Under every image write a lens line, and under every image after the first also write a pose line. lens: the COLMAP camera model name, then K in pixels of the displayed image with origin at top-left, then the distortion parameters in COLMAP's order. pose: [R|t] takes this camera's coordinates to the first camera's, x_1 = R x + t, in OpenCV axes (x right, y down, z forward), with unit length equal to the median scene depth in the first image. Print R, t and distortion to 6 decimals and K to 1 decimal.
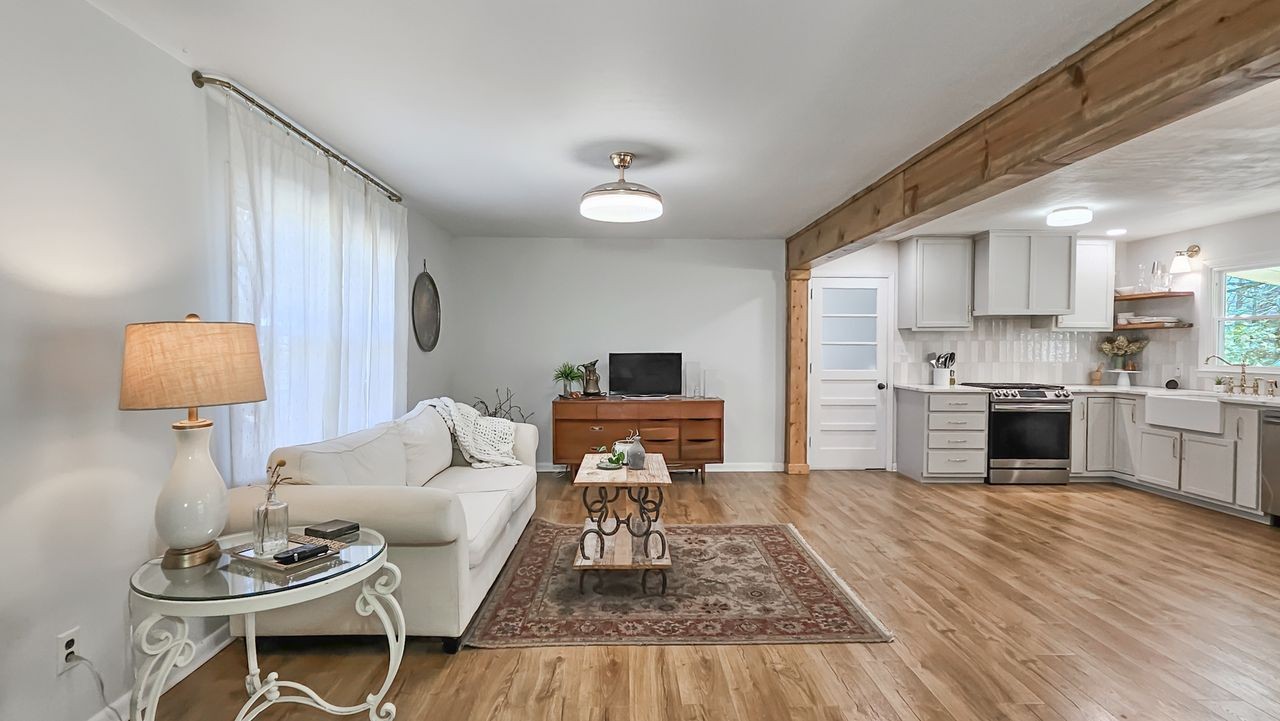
lens RADIAL K [[603.4, 0, 640.4], [0, 603.4, 361.4], [0, 0, 1]] dist [0.005698, -0.002467]
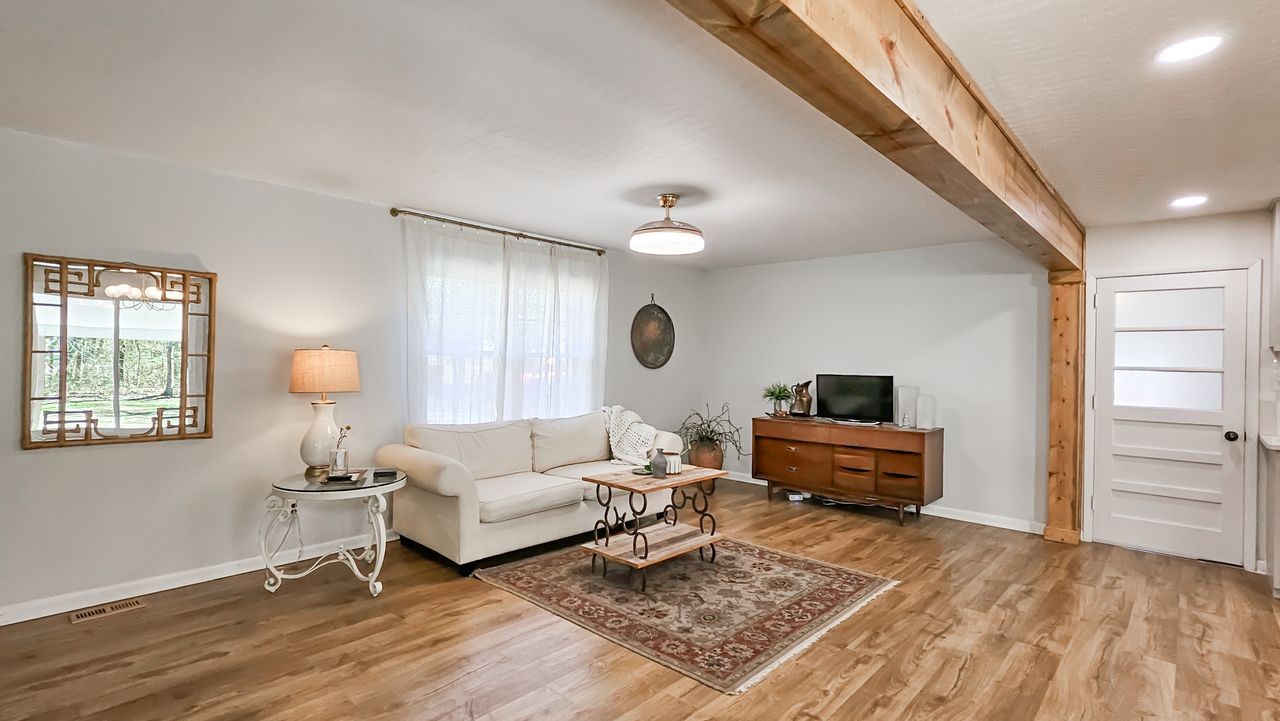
lens RADIAL K [[603.4, 0, 648.4], [0, 603.4, 352.9], [0, 0, 1]] dist [0.005698, -0.002467]
pose [[0.720373, 0.001283, -0.693585, 0.492953], [-0.031897, 0.999002, -0.031281, -0.009497], [0.692853, 0.044657, 0.719695, 0.120502]]
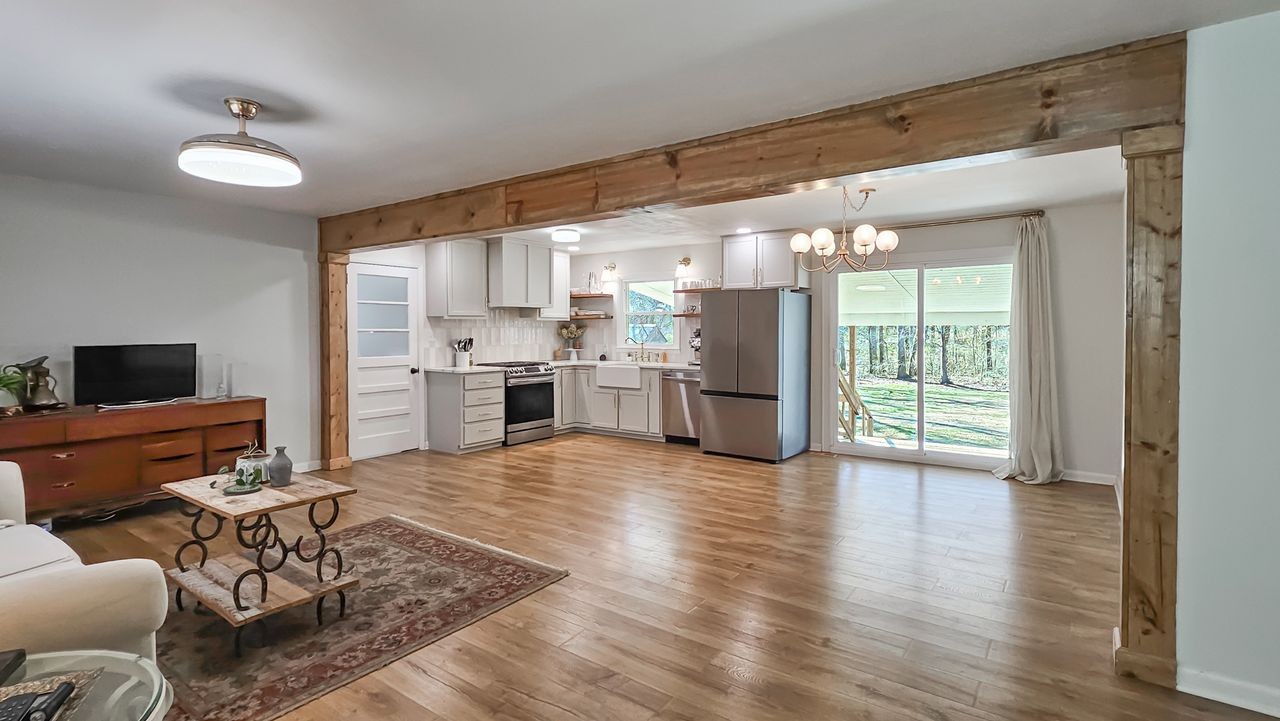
lens RADIAL K [[603.4, 0, 639.9], [0, 603.4, 331.9], [0, 0, 1]] dist [0.005698, -0.002467]
pose [[0.604351, -0.006797, 0.796690, -0.246172], [0.023791, 0.999672, -0.009519, -0.008717], [-0.796363, 0.024707, 0.604314, 0.064001]]
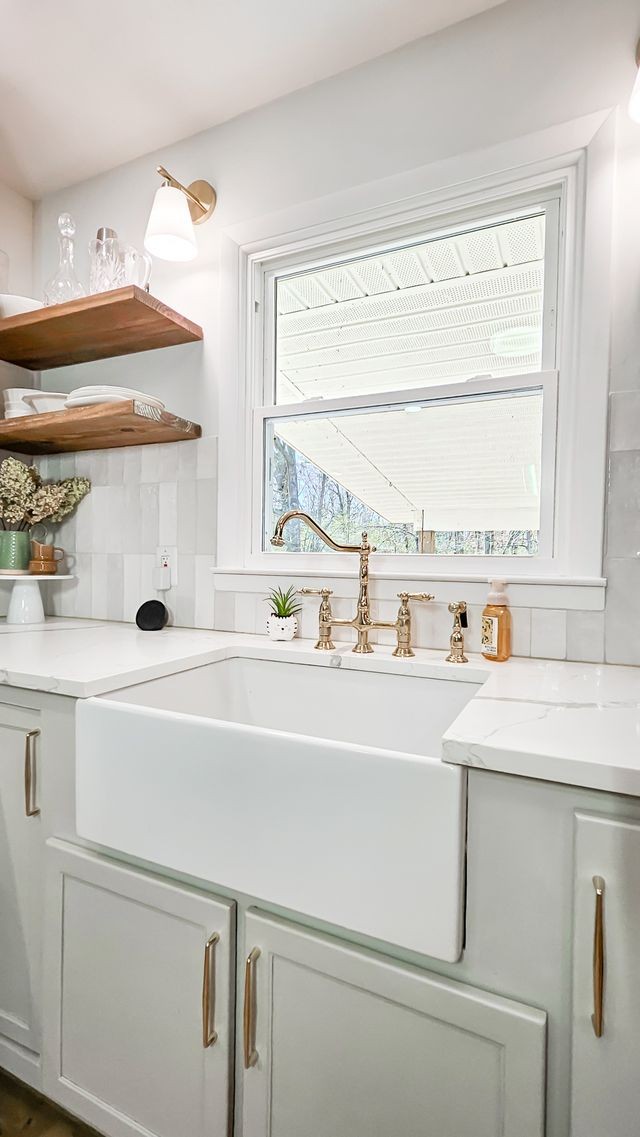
lens RADIAL K [[536.0, 0, 326.0], [0, 536.0, 571.9], [0, 0, 1]] dist [0.005698, -0.002467]
pose [[0.458839, -0.014033, 0.888409, 0.764402], [0.005813, 0.999901, 0.012792, 0.013912], [-0.888500, -0.000705, 0.458875, 0.899697]]
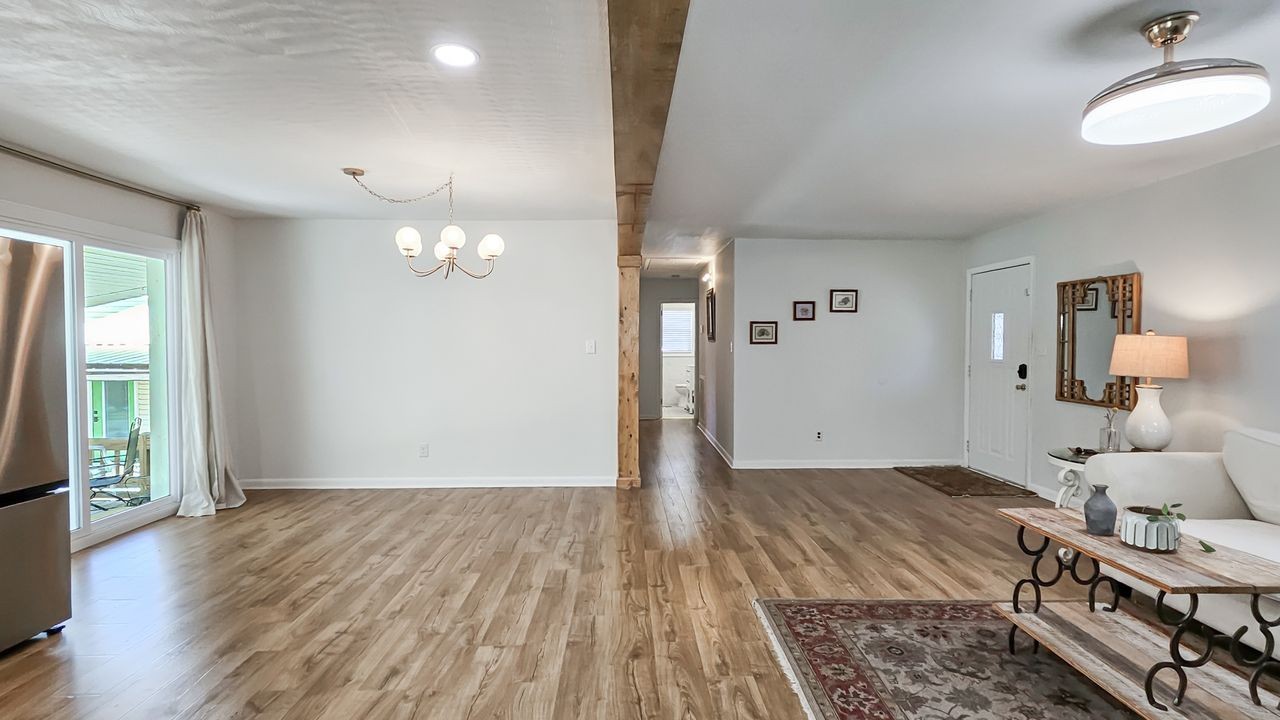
lens RADIAL K [[603.4, 0, 627.9], [0, 603.4, 360.8], [0, 0, 1]] dist [0.005698, -0.002467]
pose [[-0.999771, -0.004827, 0.020836, 0.329218], [-0.003623, 0.998341, 0.057460, -0.032302], [-0.021078, 0.057371, -0.998130, 1.099914]]
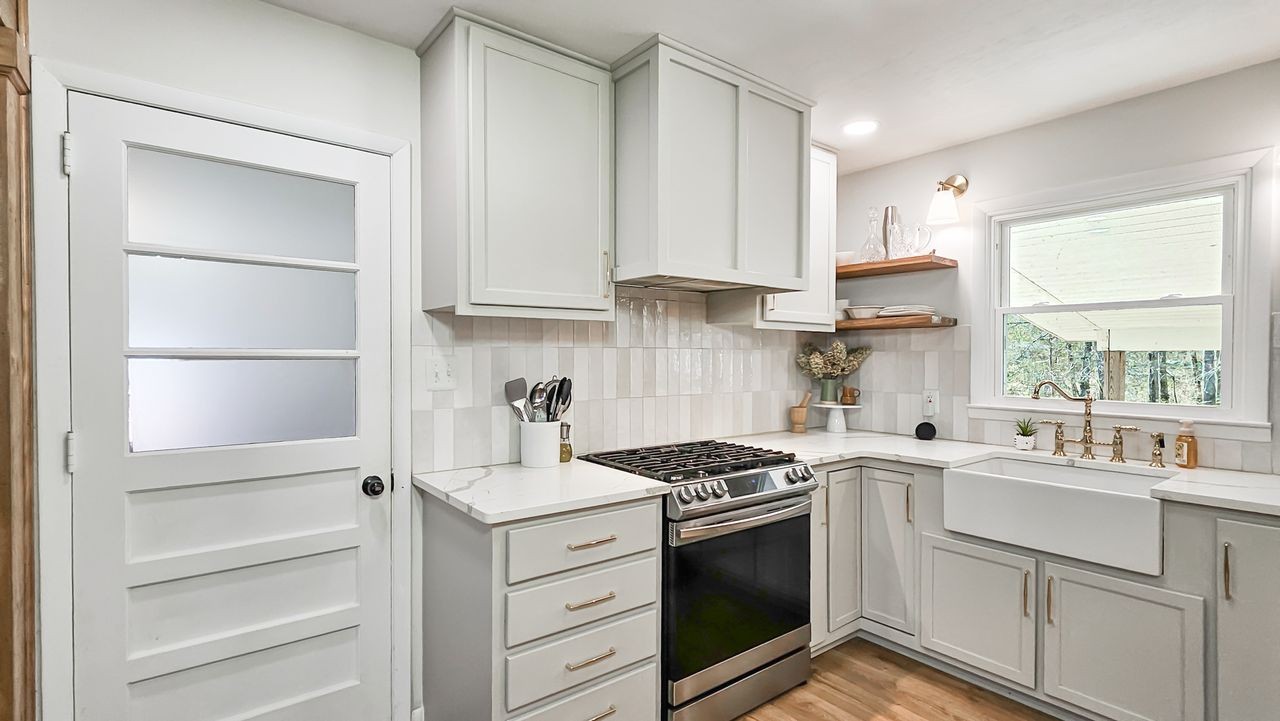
lens RADIAL K [[603.4, 0, 628.6], [0, 603.4, 367.0], [0, 0, 1]] dist [0.005698, -0.002467]
pose [[0.813182, -0.009819, 0.581927, 0.399455], [0.013650, 0.999904, -0.002203, -0.024667], [-0.581850, 0.009735, 0.813238, 0.814075]]
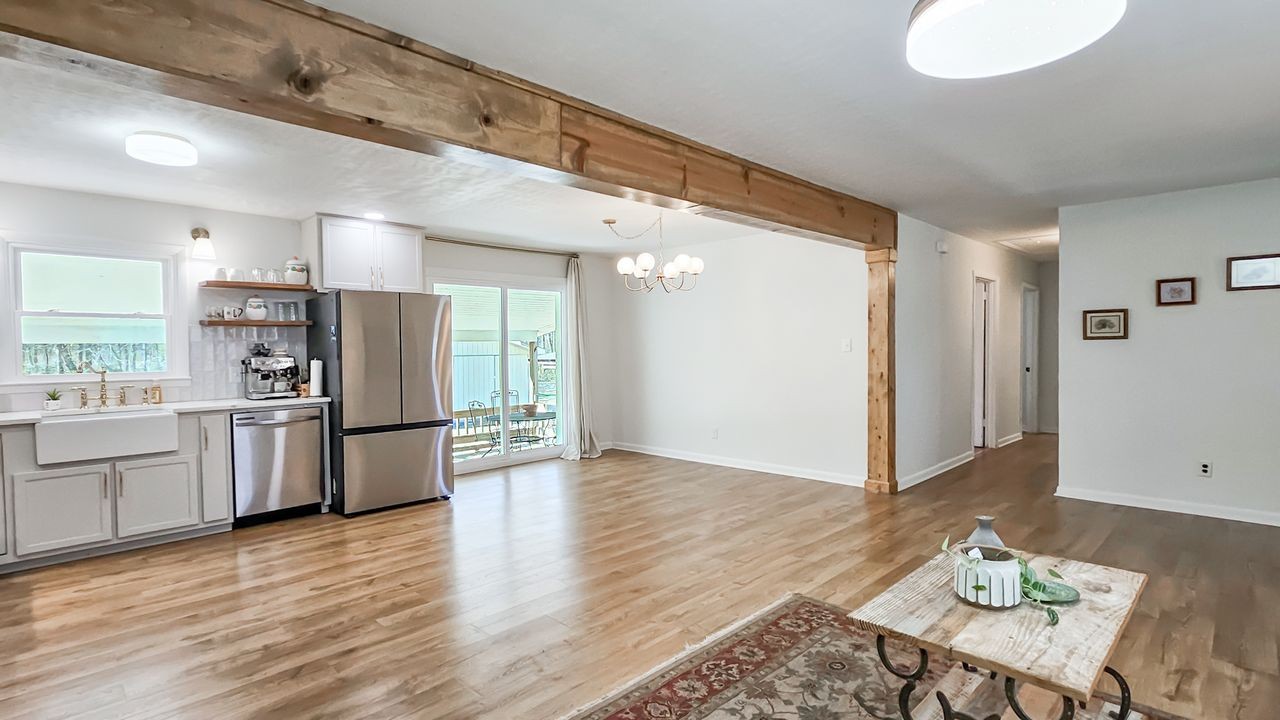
lens RADIAL K [[603.4, 0, 644.9], [0, 603.4, 361.1], [0, 0, 1]] dist [0.005698, -0.002467]
pose [[-0.686008, -0.013555, 0.727468, -0.117554], [0.028120, 0.998586, 0.045124, -0.025512], [-0.727050, 0.051411, -0.684657, 1.025680]]
